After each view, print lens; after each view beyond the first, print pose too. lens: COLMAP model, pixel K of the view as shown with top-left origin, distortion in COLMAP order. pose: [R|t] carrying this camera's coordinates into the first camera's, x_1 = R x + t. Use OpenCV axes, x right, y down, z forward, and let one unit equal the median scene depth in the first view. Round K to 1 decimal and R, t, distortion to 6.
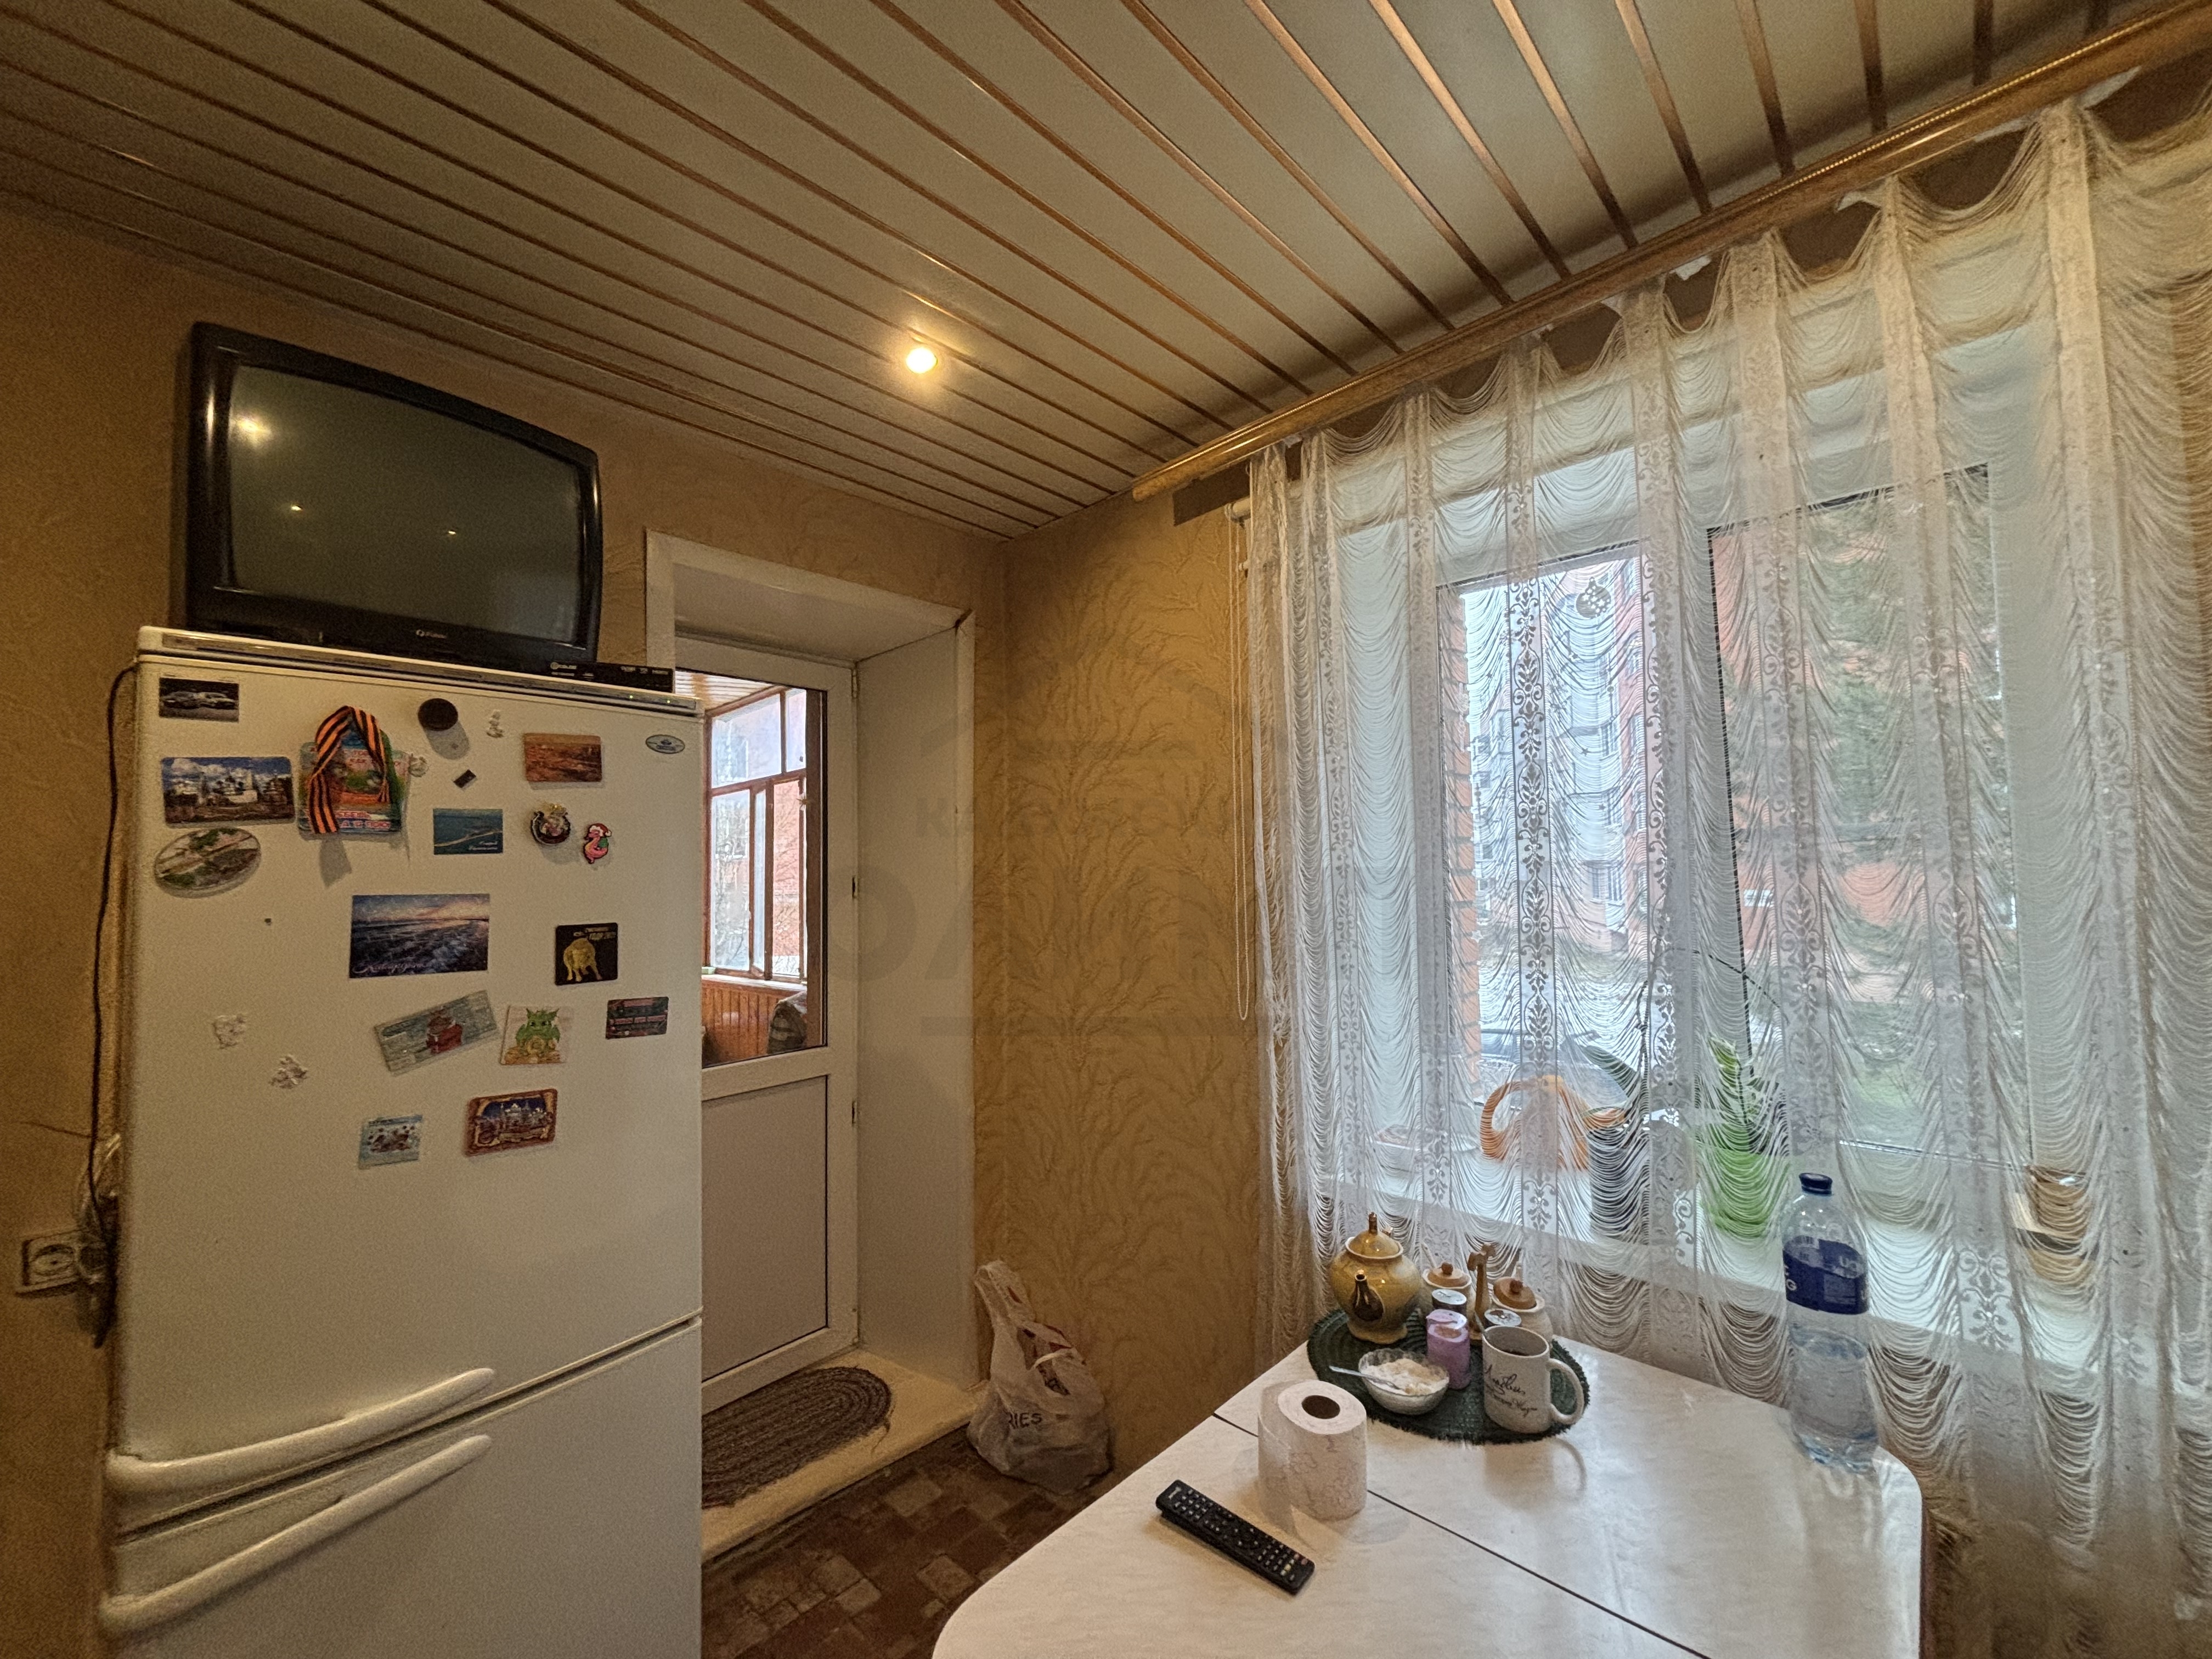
lens RADIAL K [[891.6, 0, 1095.9], [0, 891.6, 831.6], [0, 0, 1]] dist [-0.001980, 0.000728]
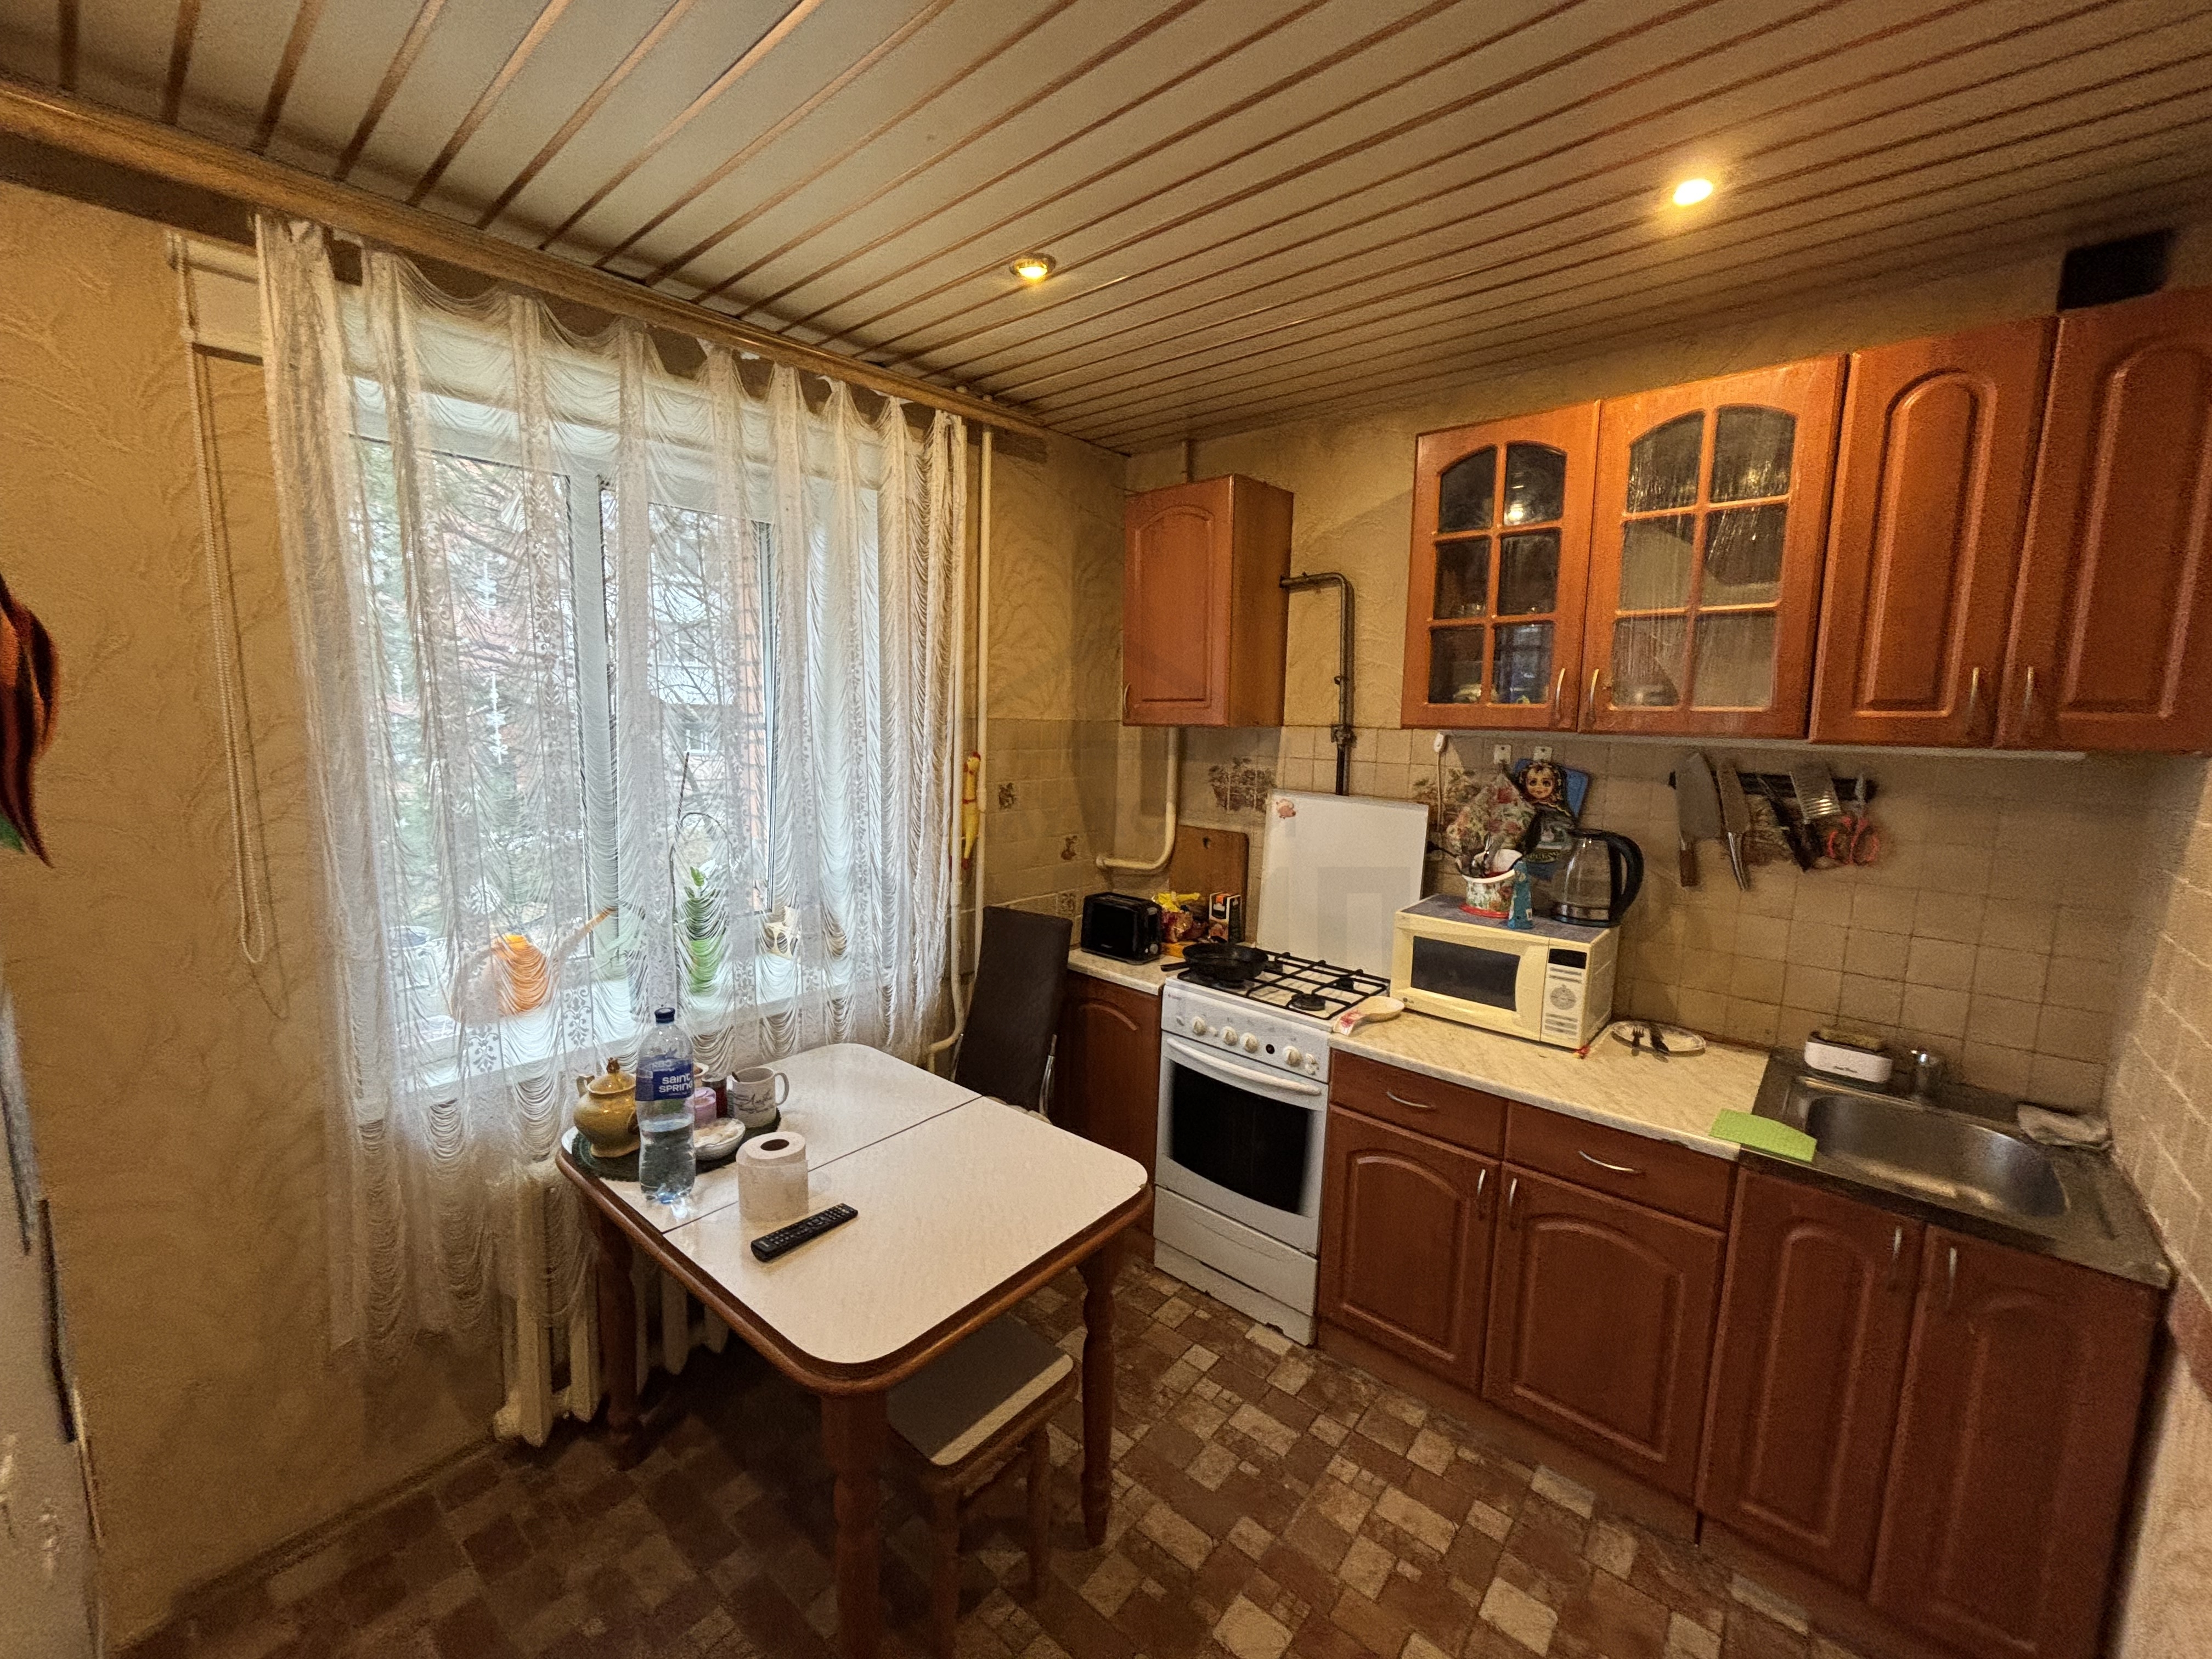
lens RADIAL K [[891.6, 0, 1095.9], [0, 891.6, 831.6], [0, 0, 1]] dist [-0.001980, 0.000728]
pose [[-0.046307, -0.119900, 0.991705, -0.777421], [-0.056509, 0.991495, 0.117236, -0.041693], [-0.997328, -0.050611, -0.052689, 0.388001]]
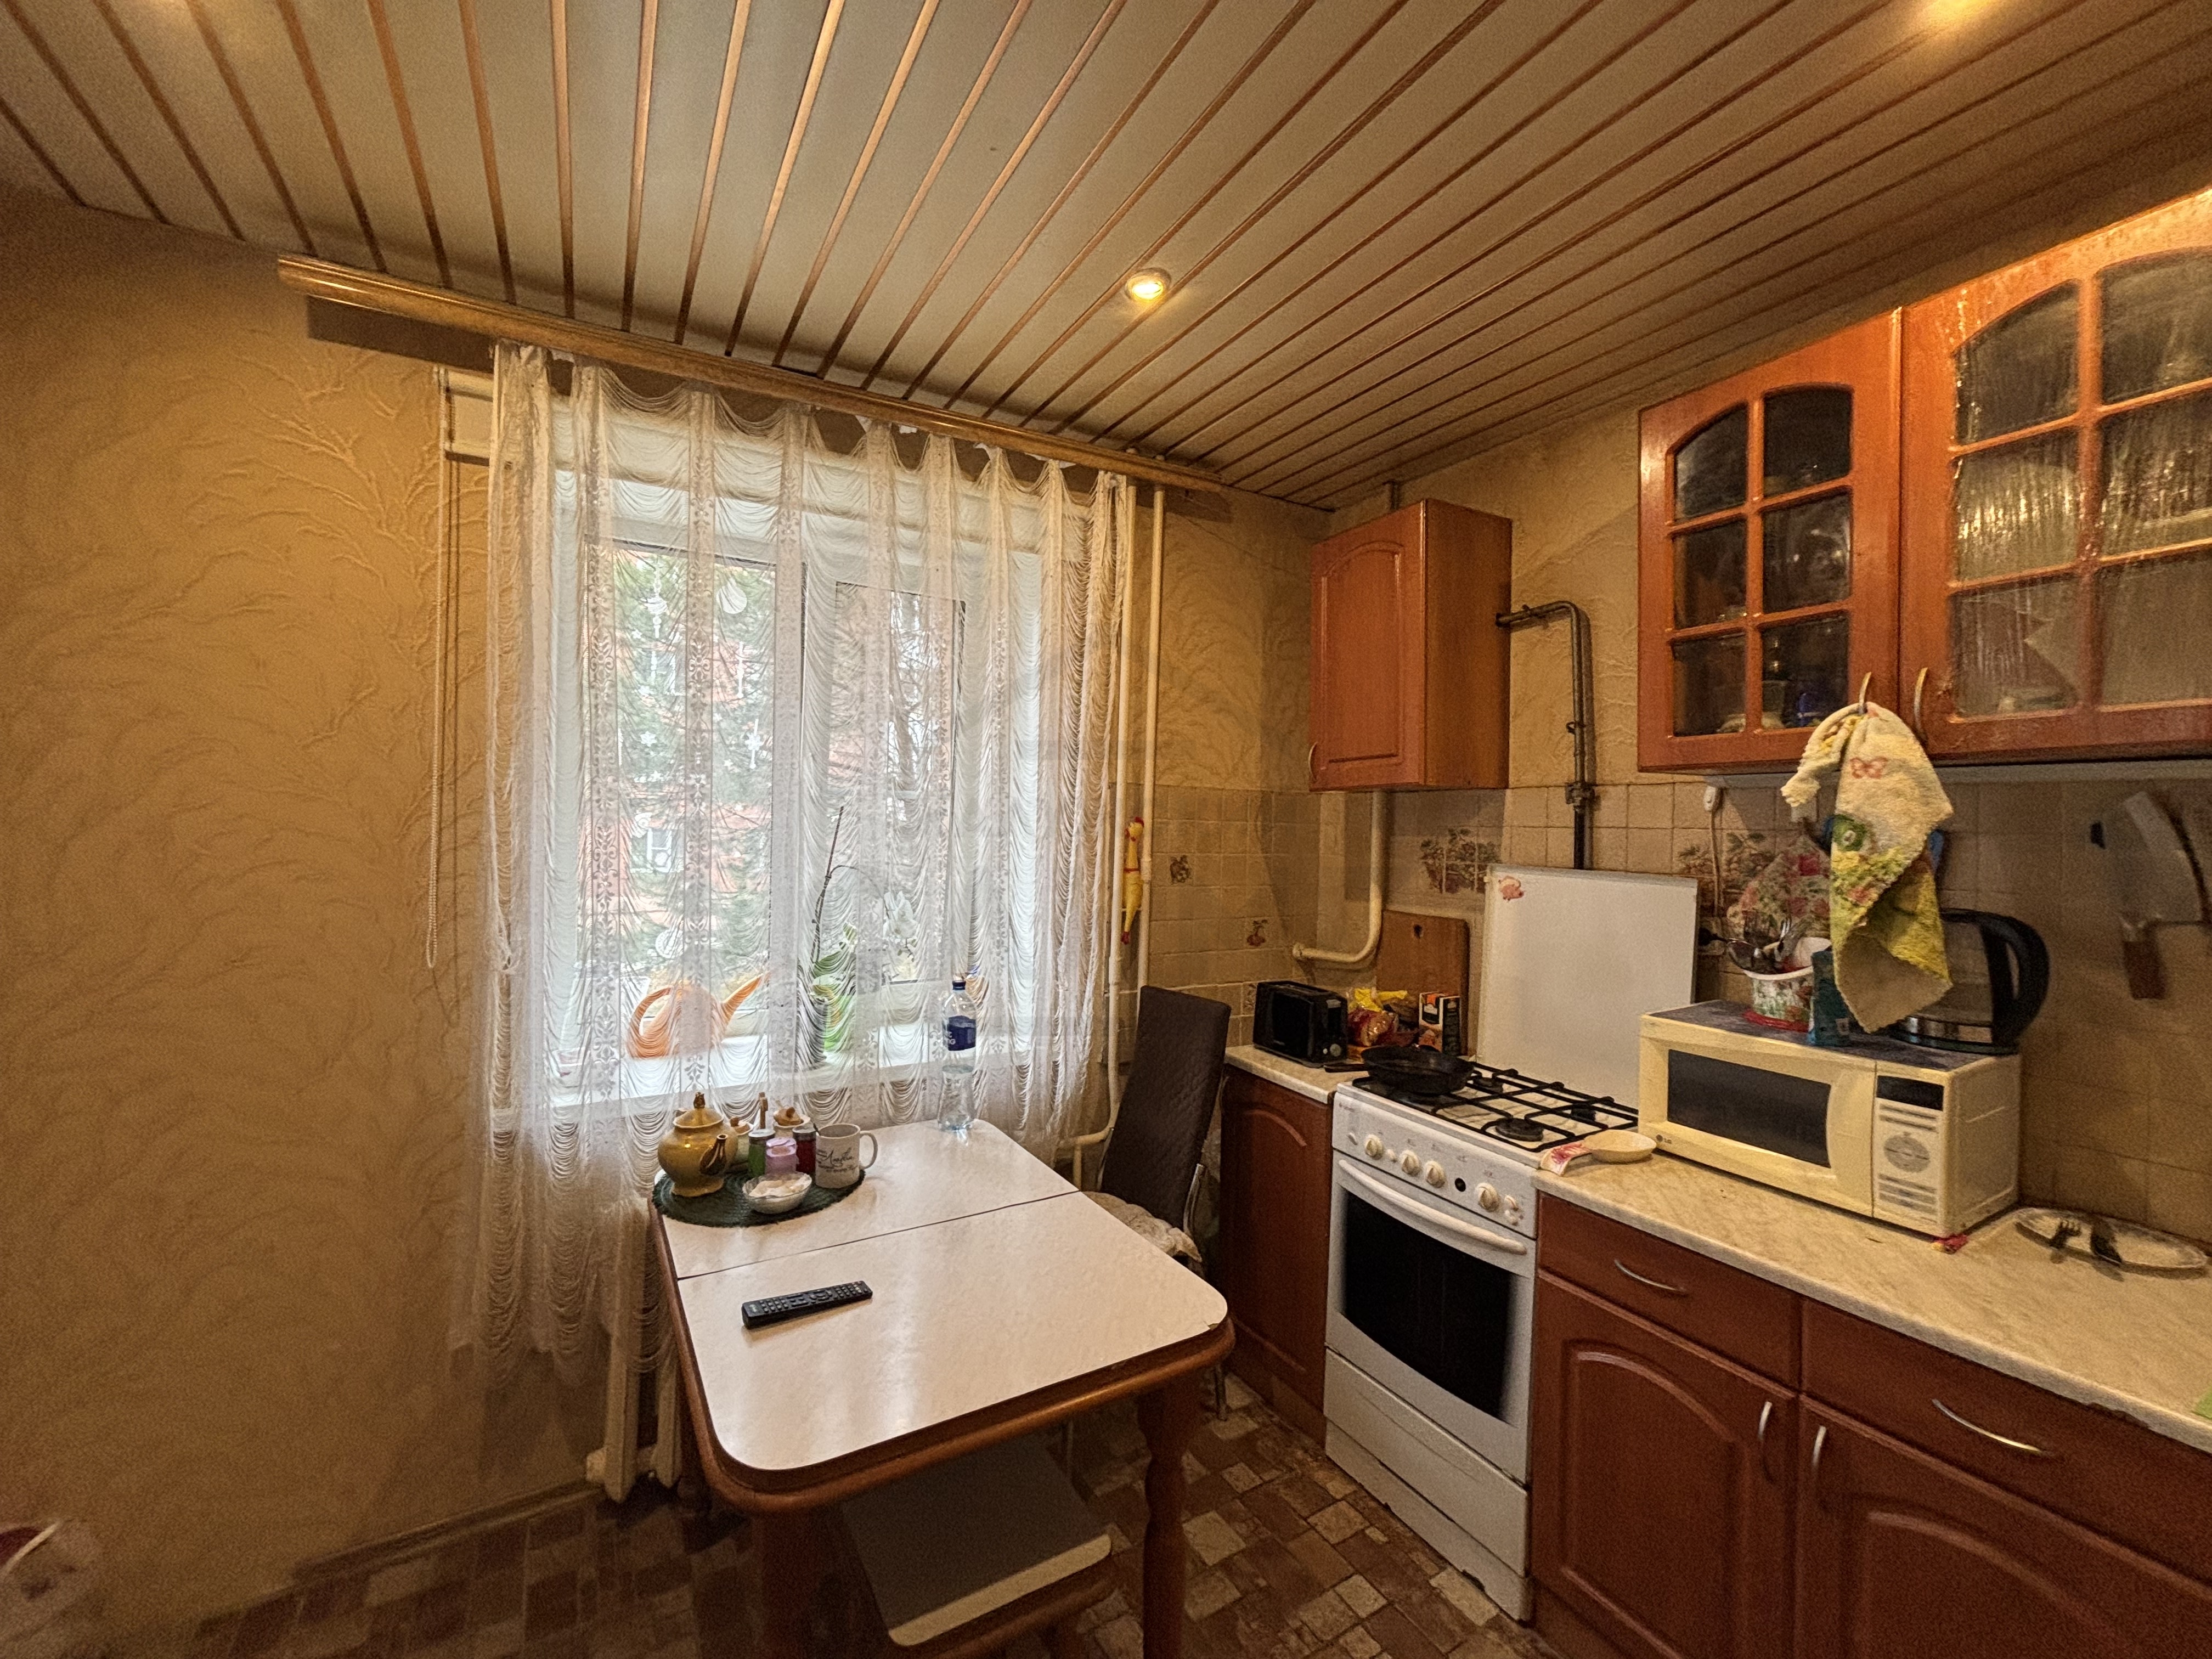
lens RADIAL K [[891.6, 0, 1095.9], [0, 891.6, 831.6], [0, 0, 1]] dist [-0.001980, 0.000728]
pose [[0.281321, 0.016062, 0.959479, -0.612973], [-0.061735, 0.998092, 0.001392, 0.044755], [-0.957626, -0.059625, 0.281776, 0.165643]]
